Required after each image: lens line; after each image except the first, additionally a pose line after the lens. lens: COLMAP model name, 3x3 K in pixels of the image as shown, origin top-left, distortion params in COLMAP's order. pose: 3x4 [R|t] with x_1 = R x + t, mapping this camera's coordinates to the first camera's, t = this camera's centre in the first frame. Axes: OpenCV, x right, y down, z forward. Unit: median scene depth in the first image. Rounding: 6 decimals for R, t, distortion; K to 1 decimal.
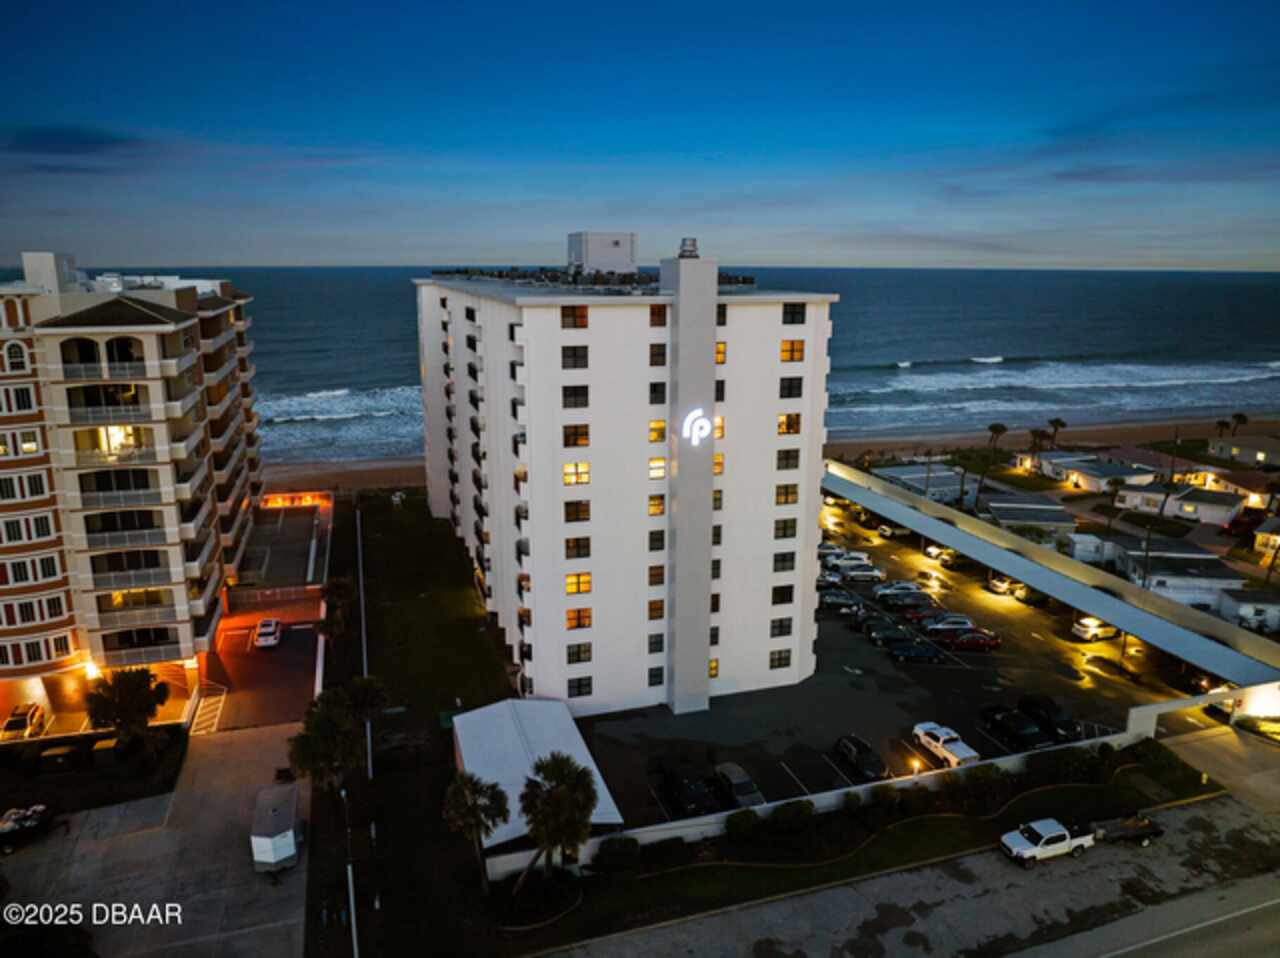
lens RADIAL K [[897.8, 0, 640.0], [0, 897.8, 479.0], [0, 0, 1]] dist [-0.036253, 0.002614]
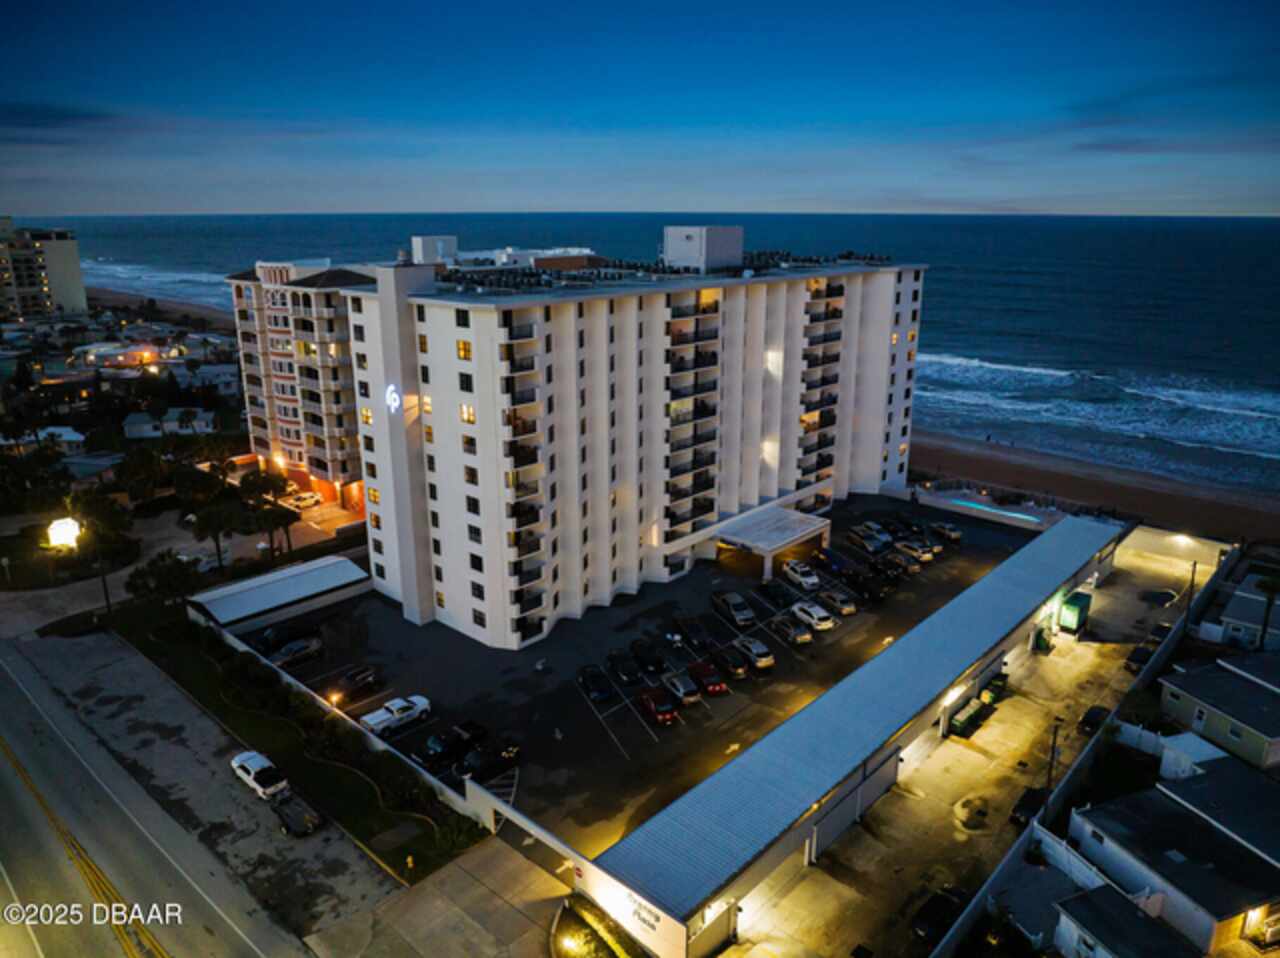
lens RADIAL K [[897.8, 0, 640.0], [0, 897.8, 479.0], [0, 0, 1]] dist [-0.036253, 0.002614]
pose [[0.503035, 0.247756, -0.827993, 1.262418], [-0.201740, 0.965225, 0.166255, -0.219279], [0.840391, 0.083407, 0.535525, 0.590927]]
